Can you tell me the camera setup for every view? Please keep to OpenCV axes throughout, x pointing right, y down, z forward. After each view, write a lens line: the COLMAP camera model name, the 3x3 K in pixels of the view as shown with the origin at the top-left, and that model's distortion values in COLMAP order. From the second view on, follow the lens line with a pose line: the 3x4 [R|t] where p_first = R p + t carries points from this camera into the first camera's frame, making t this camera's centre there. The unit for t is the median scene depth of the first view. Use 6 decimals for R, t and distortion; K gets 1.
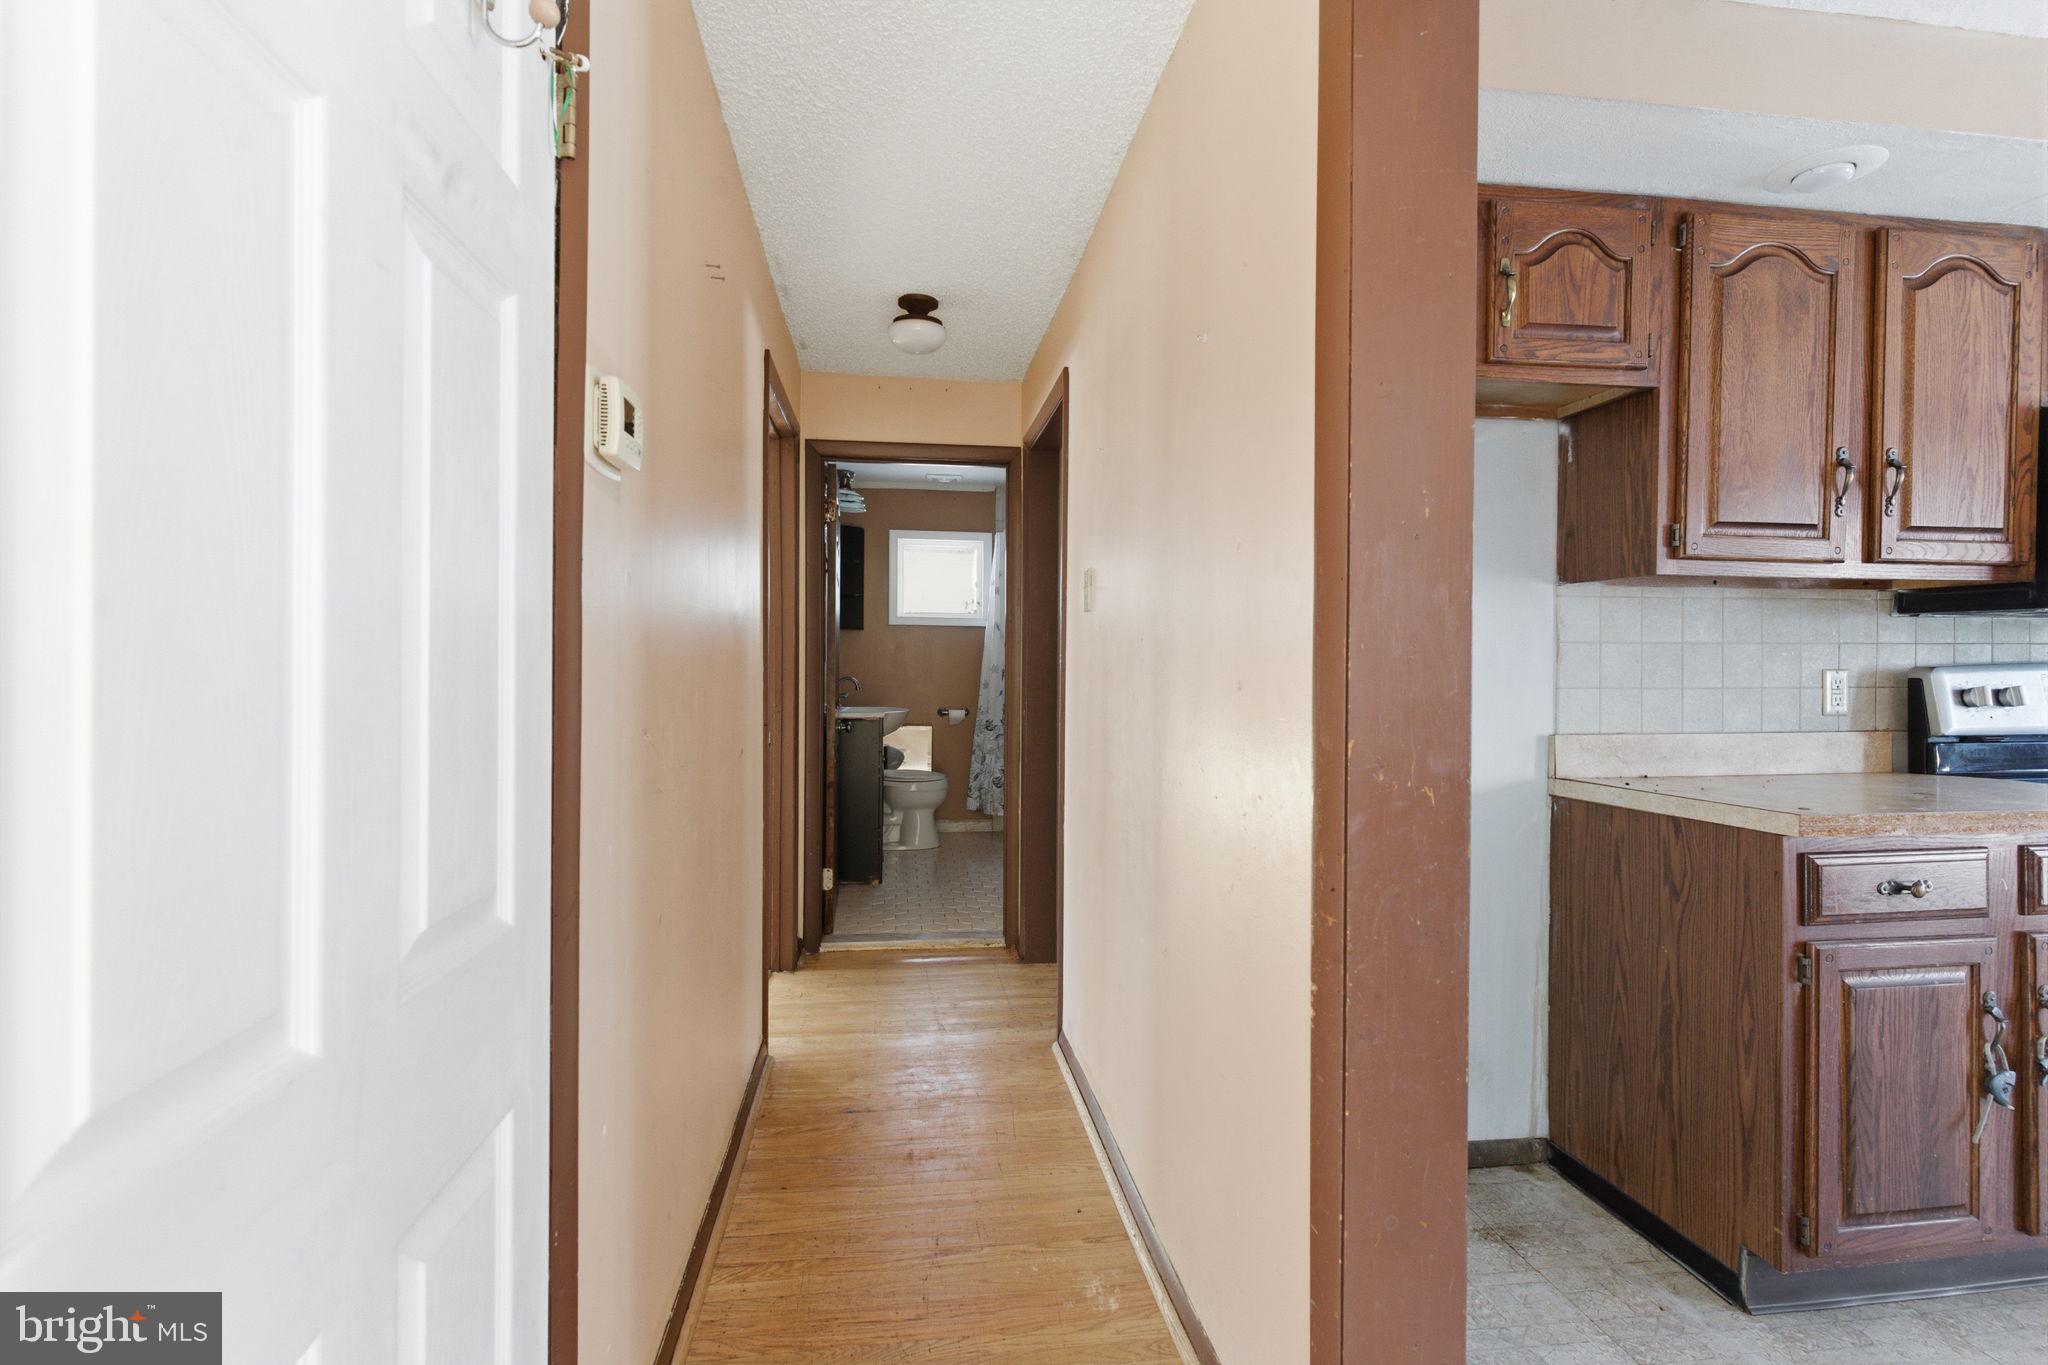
lens RADIAL K [[965.2, 0, 1026.2], [0, 965.2, 678.6], [0, 0, 1]] dist [0.001796, -0.000191]
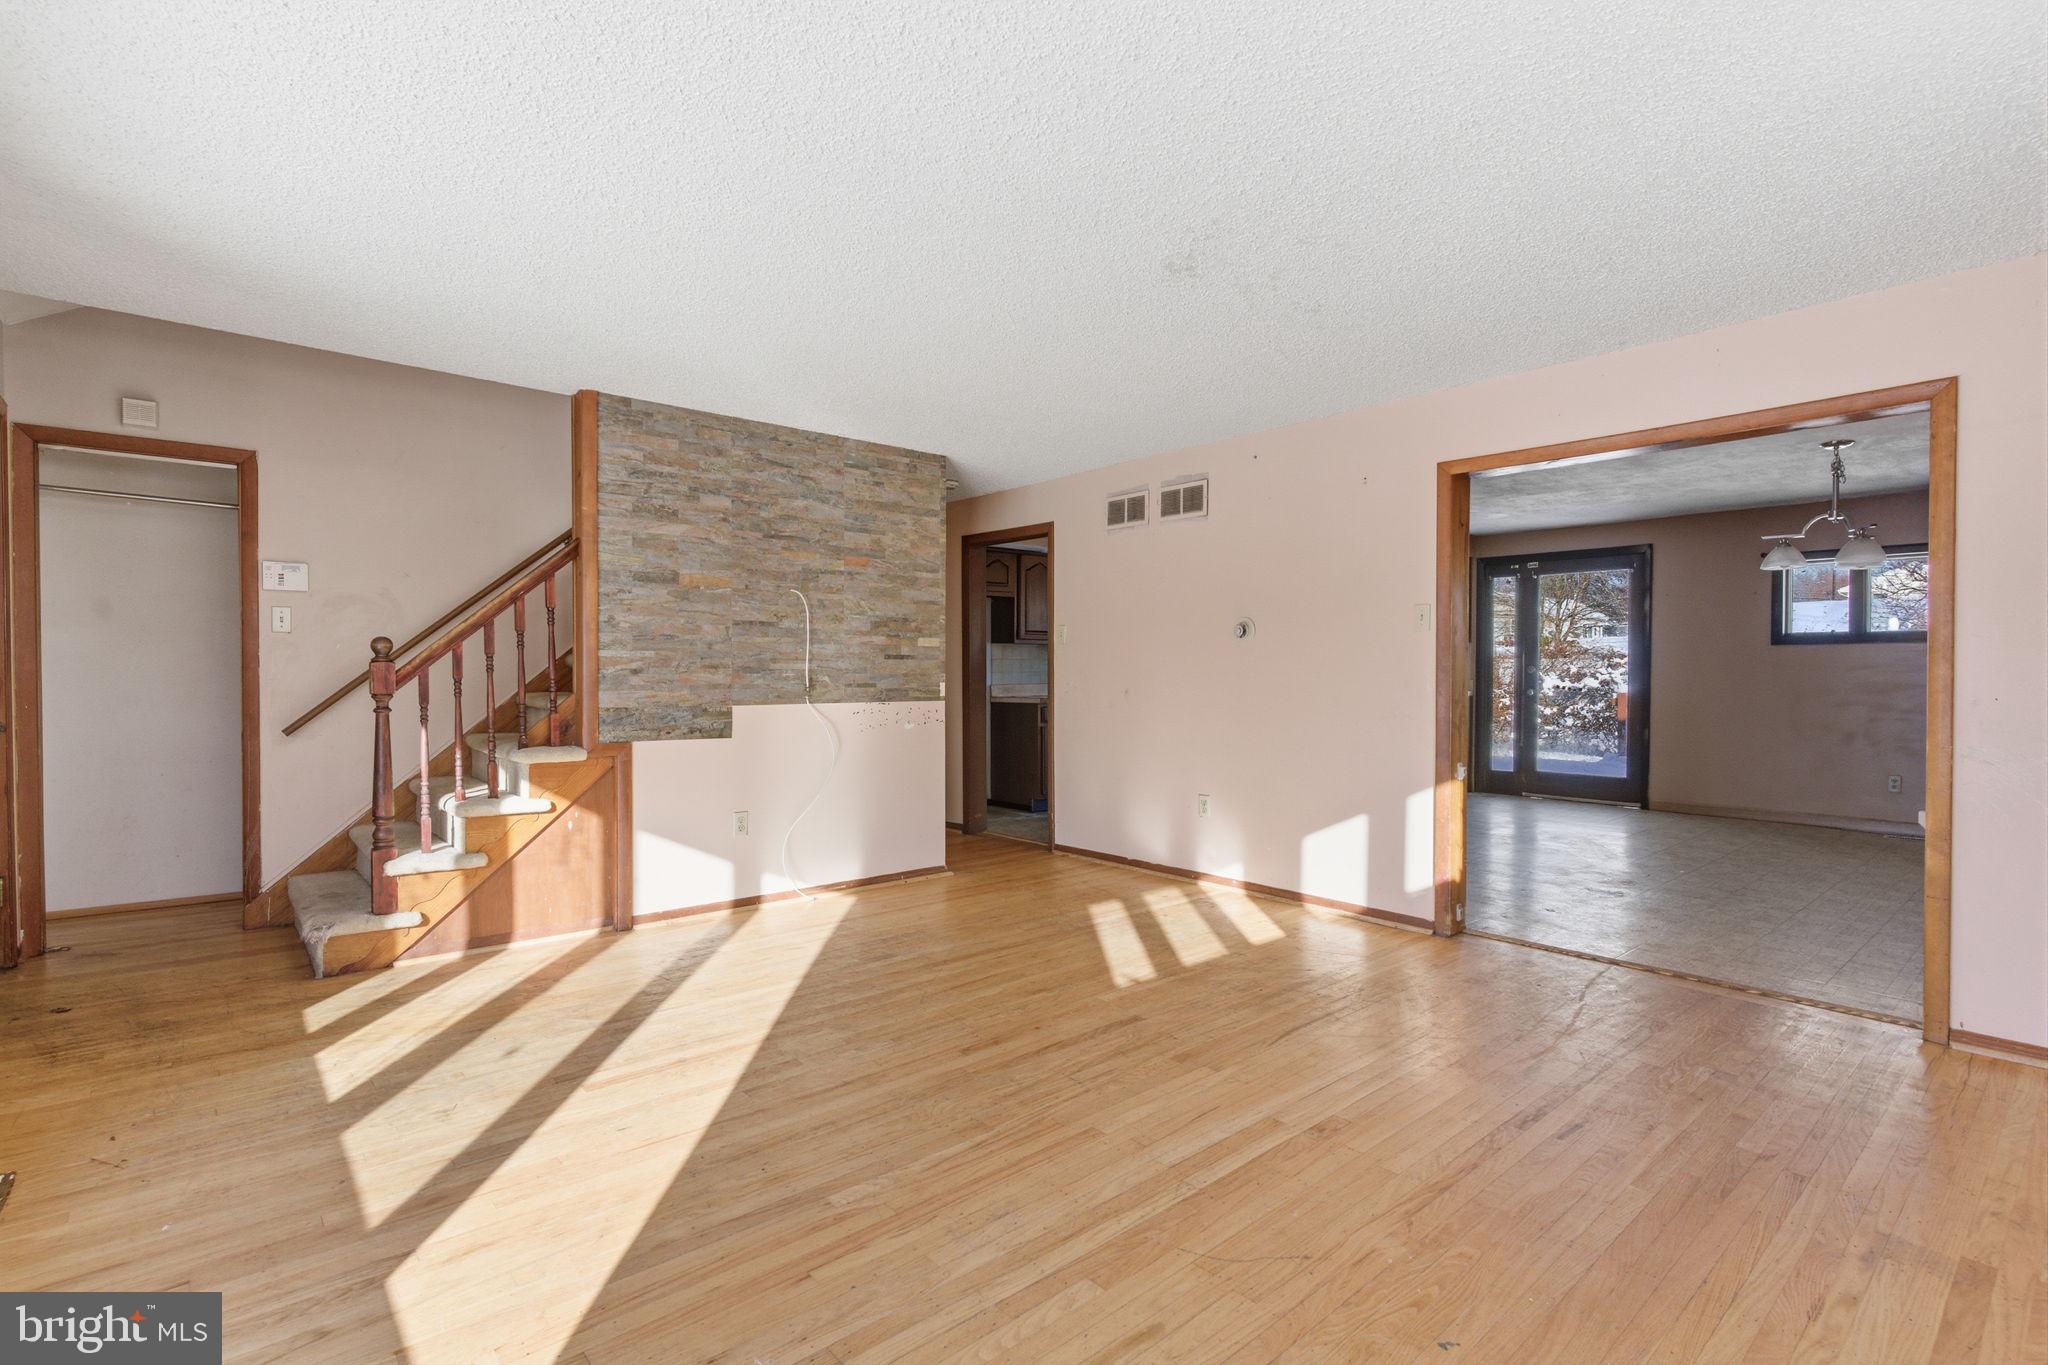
lens RADIAL K [[961.9, 0, 1022.4], [0, 961.9, 678.6], [0, 0, 1]] dist [0.011124, -0.010078]
pose [[0.839803, -0.012496, 0.542748, -1.182321], [0.011492, 0.999920, 0.005241, 0.018565], [-0.542770, 0.001836, 0.839879, -1.882450]]
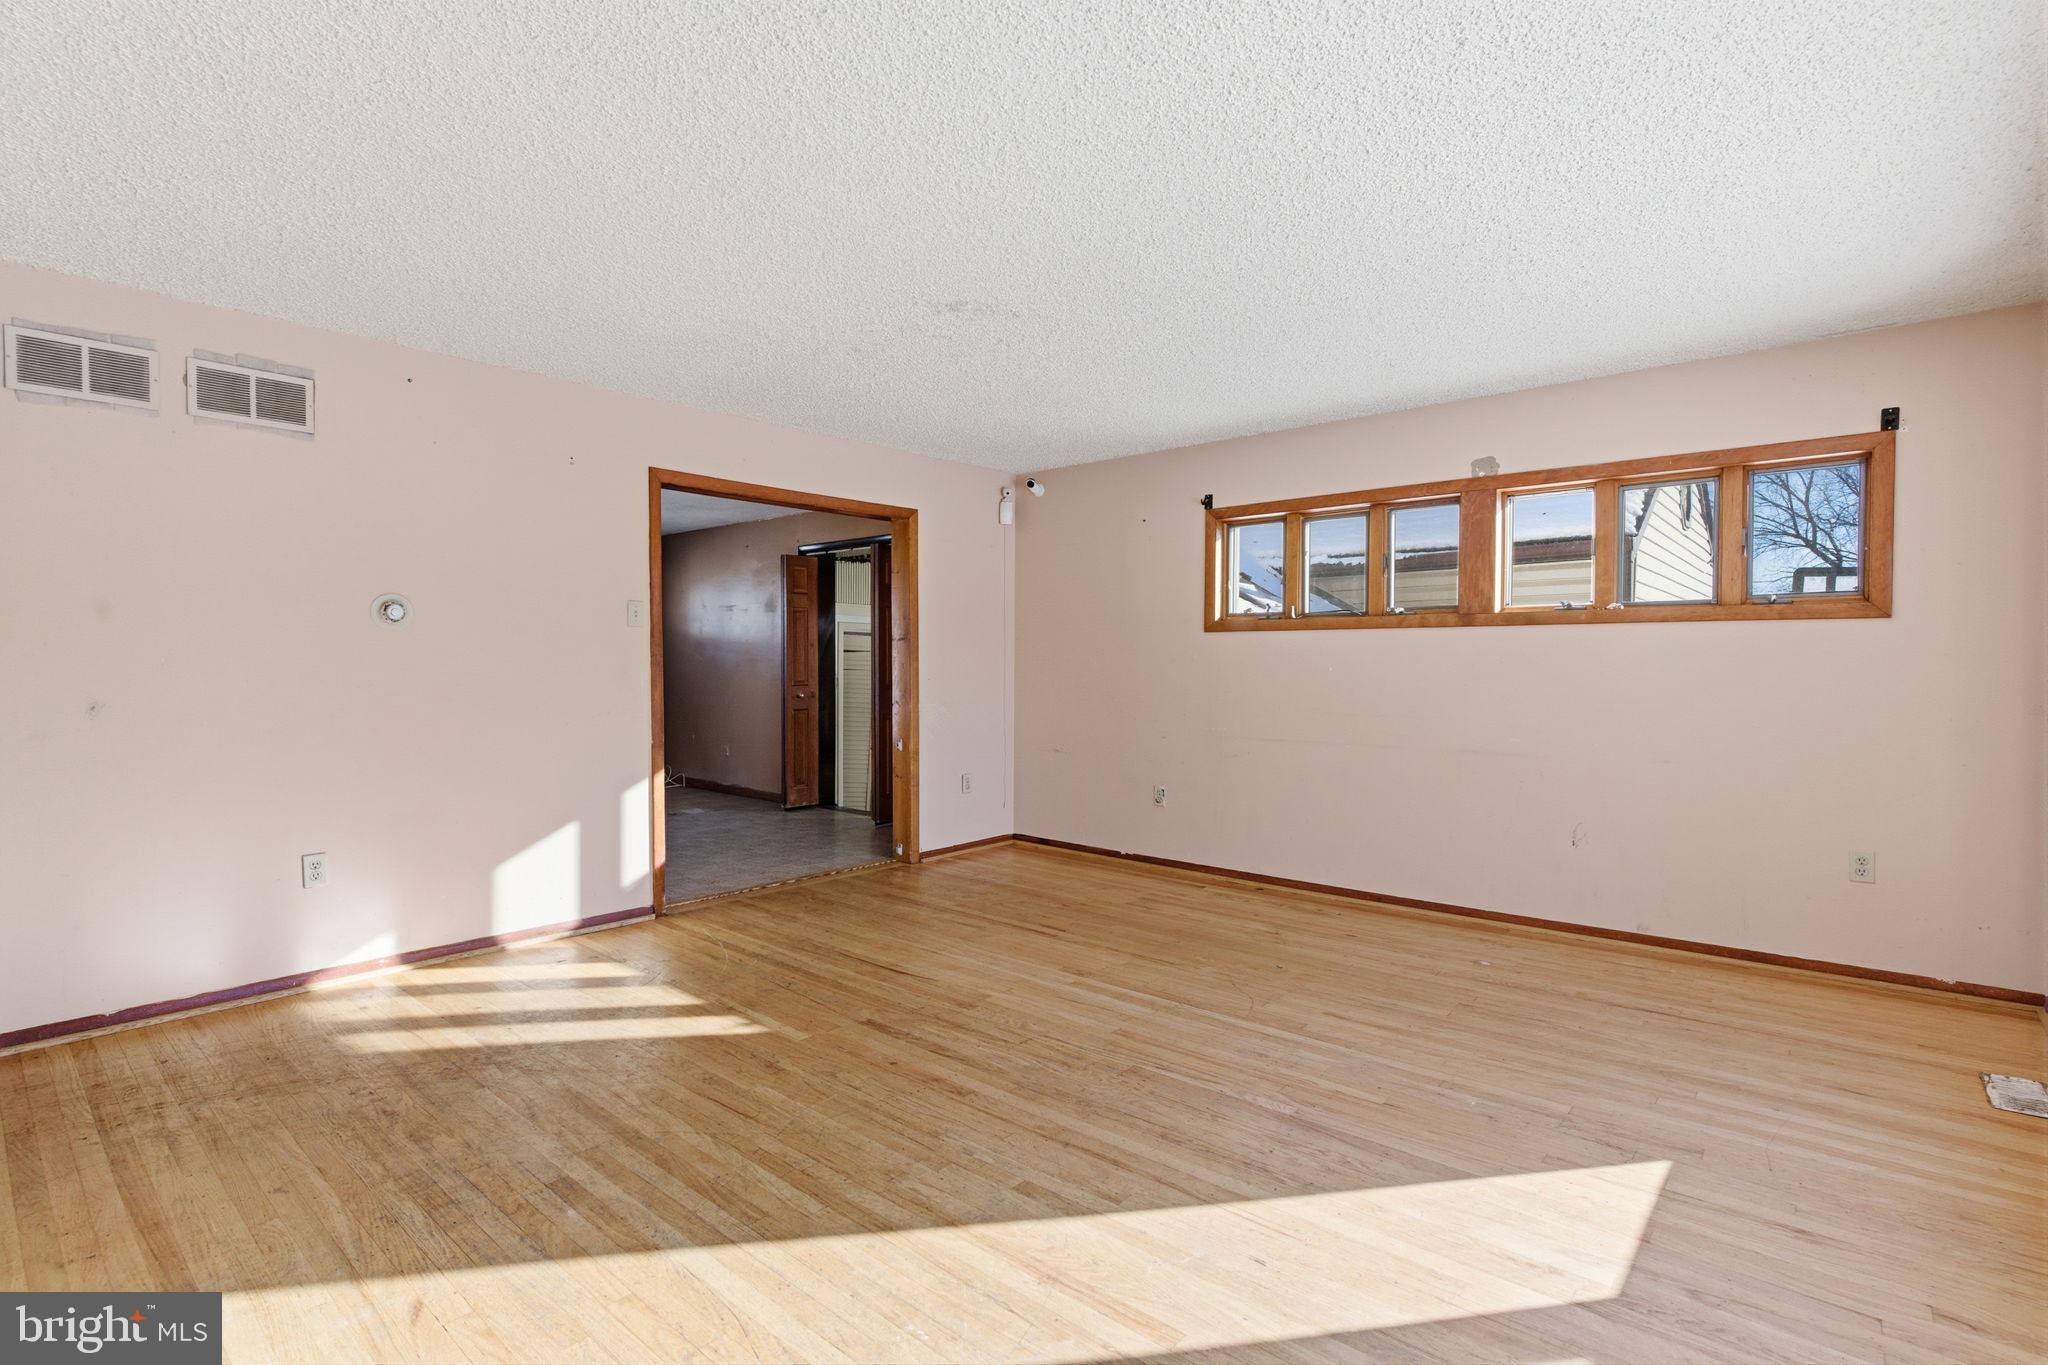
lens RADIAL K [[961.9, 0, 1022.4], [0, 961.9, 678.6], [0, 0, 1]] dist [0.011124, -0.010078]
pose [[-0.654541, -0.018681, 0.755796, -1.436881], [0.002561, 0.999634, 0.026925, -0.001874], [-0.756022, 0.019559, -0.654254, -0.232078]]
